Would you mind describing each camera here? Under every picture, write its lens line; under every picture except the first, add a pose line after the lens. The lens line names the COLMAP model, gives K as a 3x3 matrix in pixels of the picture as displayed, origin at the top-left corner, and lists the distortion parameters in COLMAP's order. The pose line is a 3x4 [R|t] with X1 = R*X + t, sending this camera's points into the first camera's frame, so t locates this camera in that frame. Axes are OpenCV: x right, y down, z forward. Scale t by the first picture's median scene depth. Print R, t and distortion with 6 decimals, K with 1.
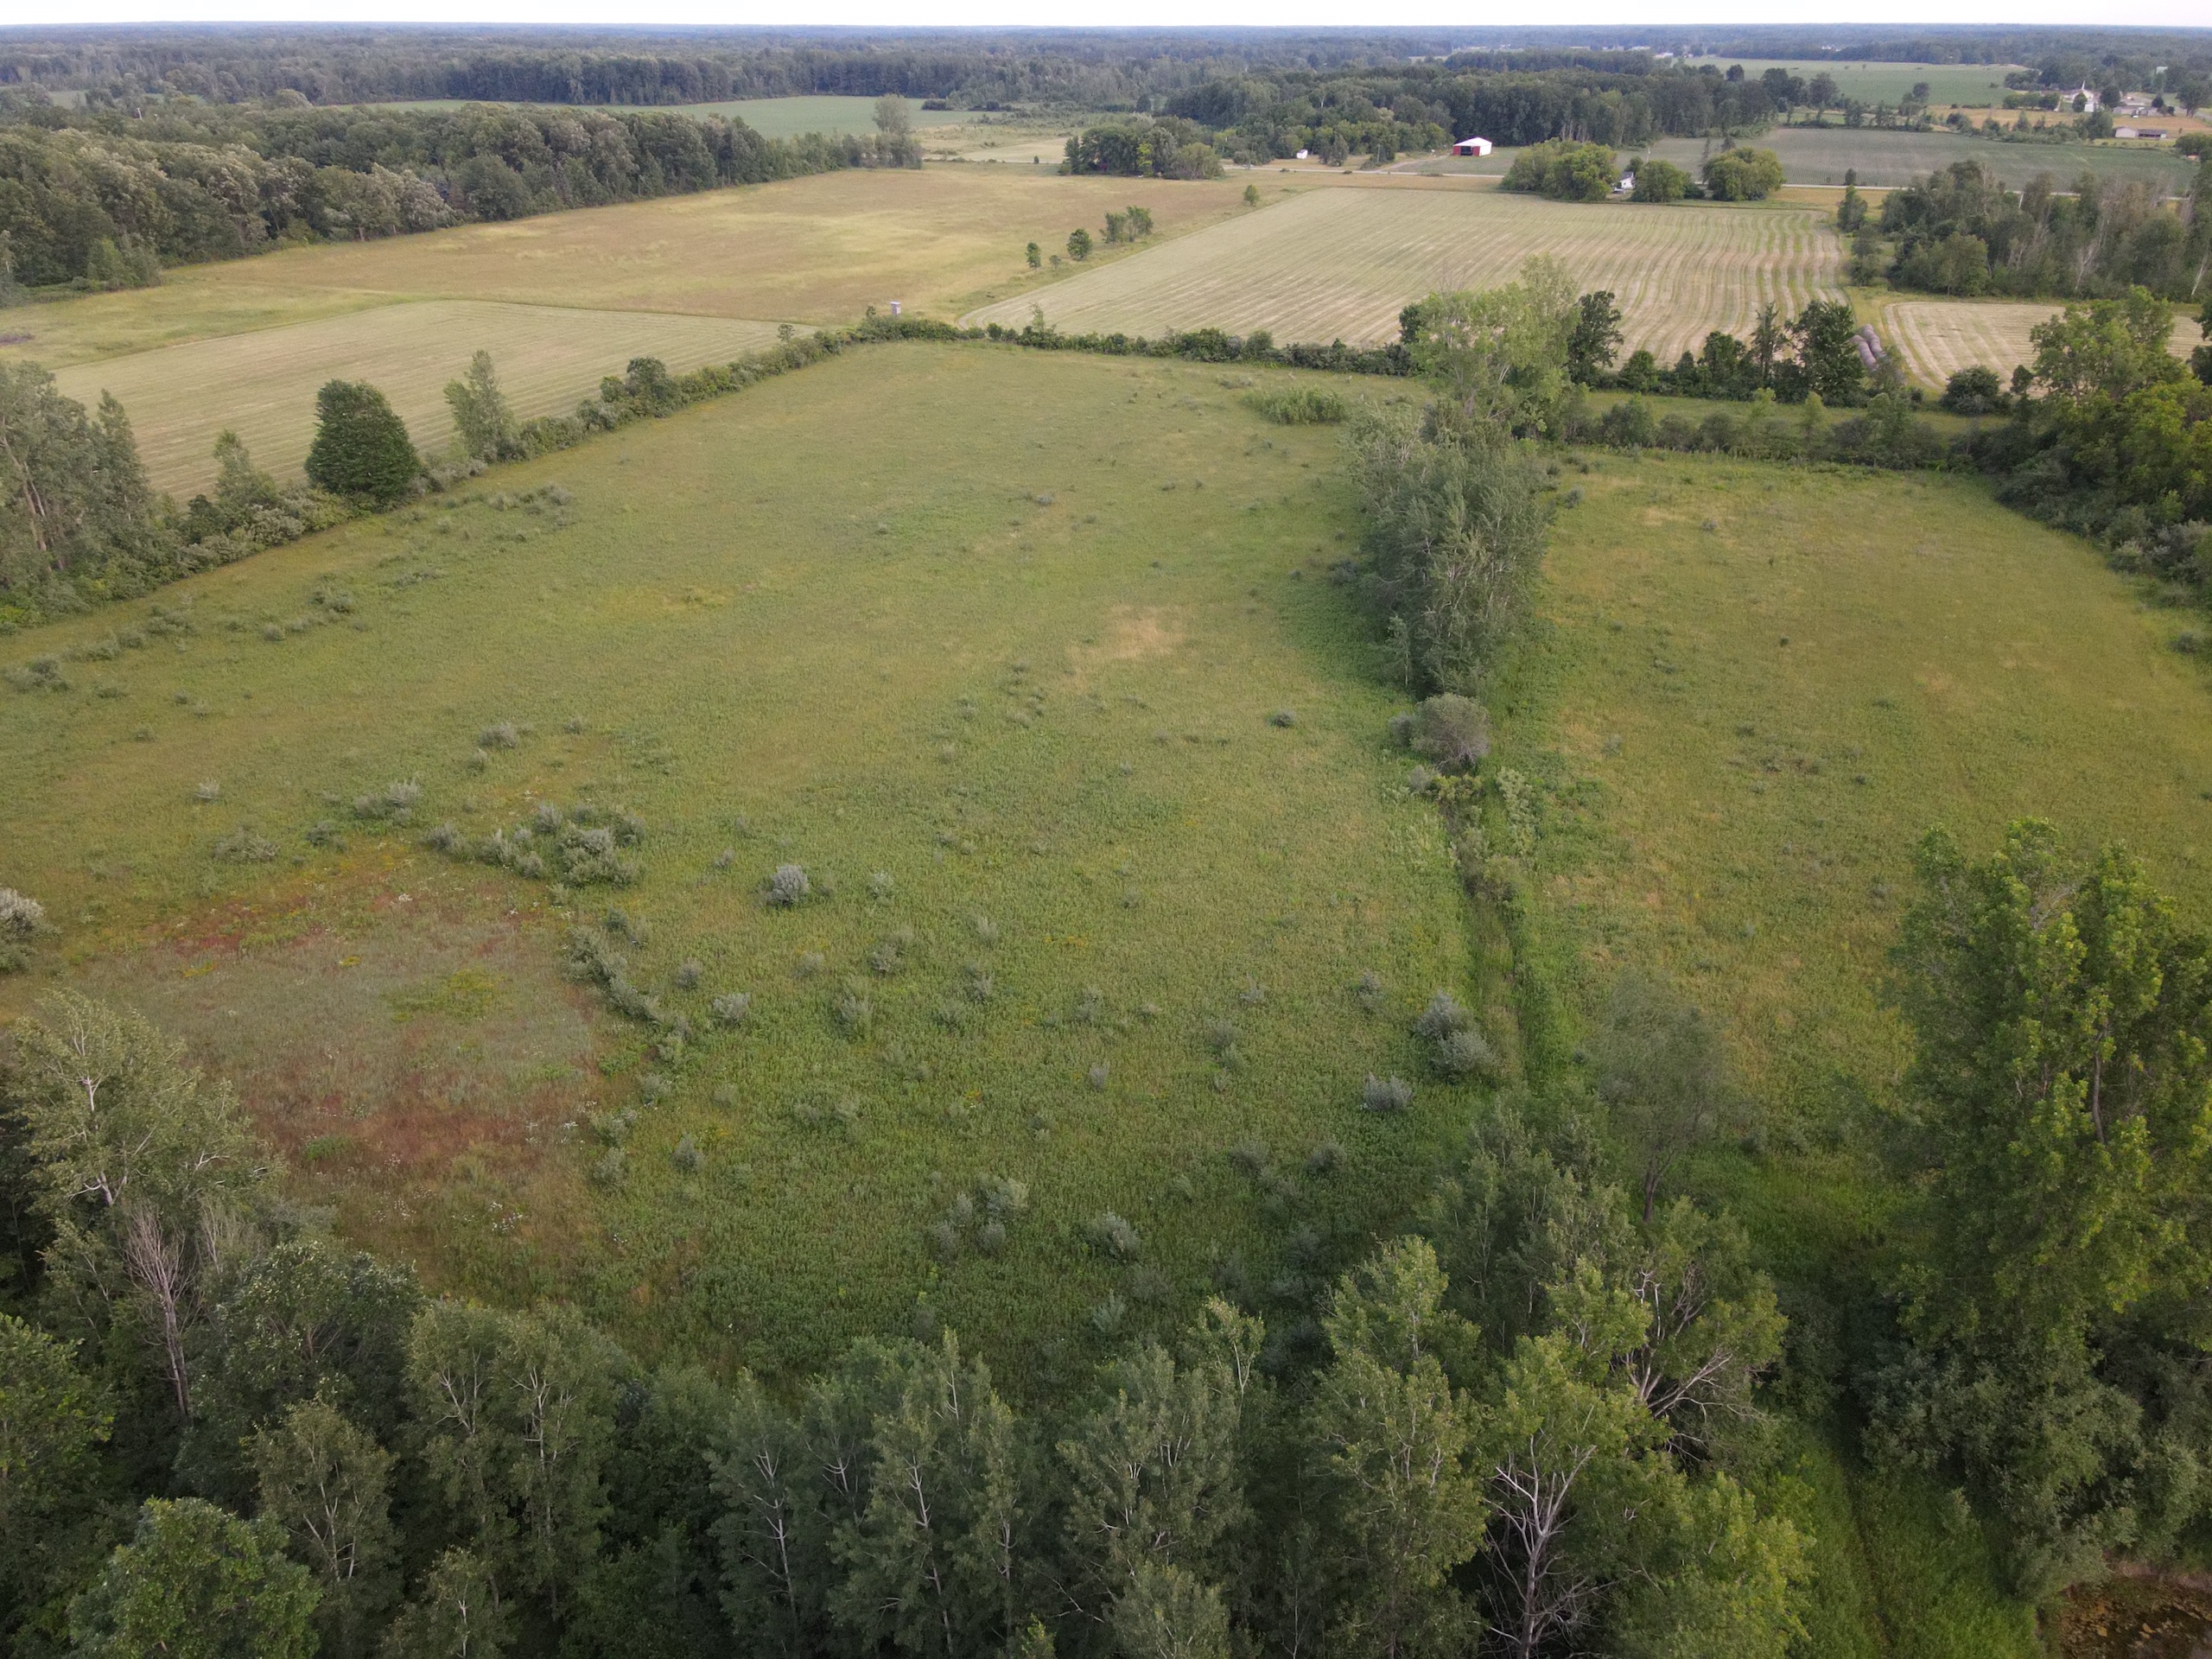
lens RADIAL K [[1596.0, 0, 1108.8], [0, 1596.0, 822.7], [0, 0, 1]] dist [0.001620, -0.000516]
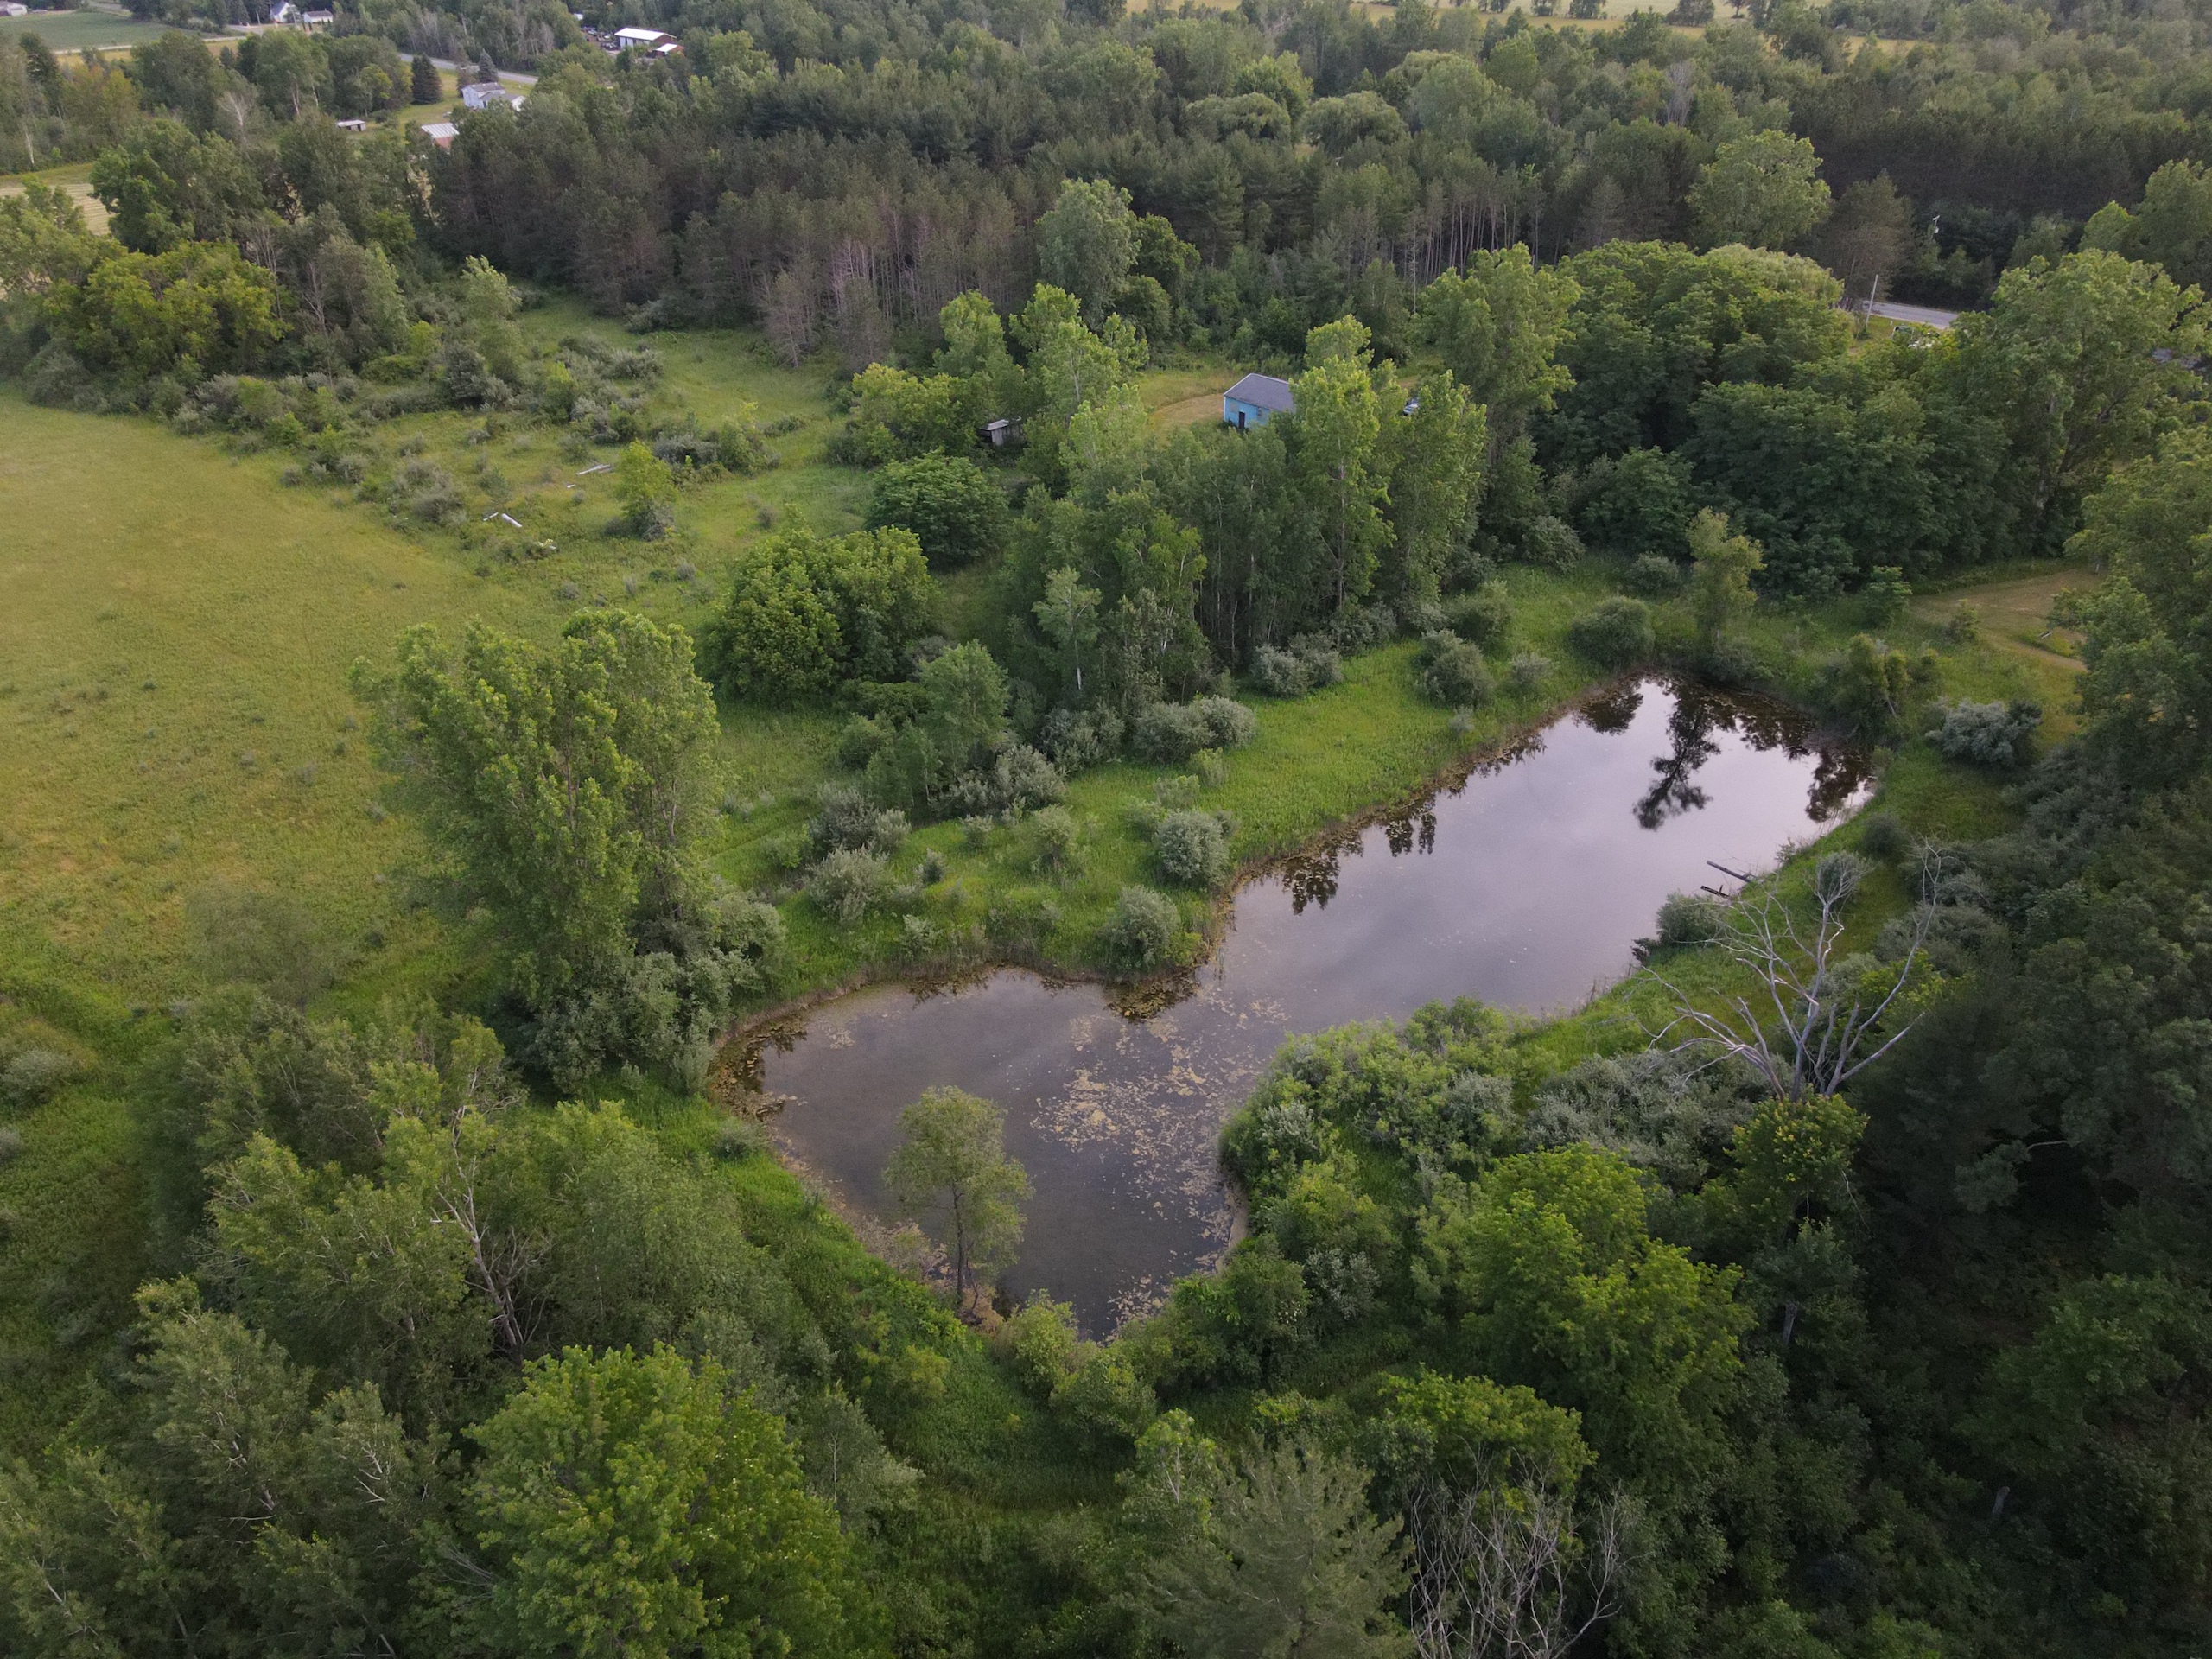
lens RADIAL K [[1596.0, 0, 1104.0], [0, 1596.0, 830.1], [0, 0, 1]] dist [0.001620, -0.000516]
pose [[0.396501, -0.472220, 0.787271, -0.329611], [0.399903, 0.860766, 0.314896, -0.048441], [-0.826356, 0.189976, 0.530136, -0.167421]]
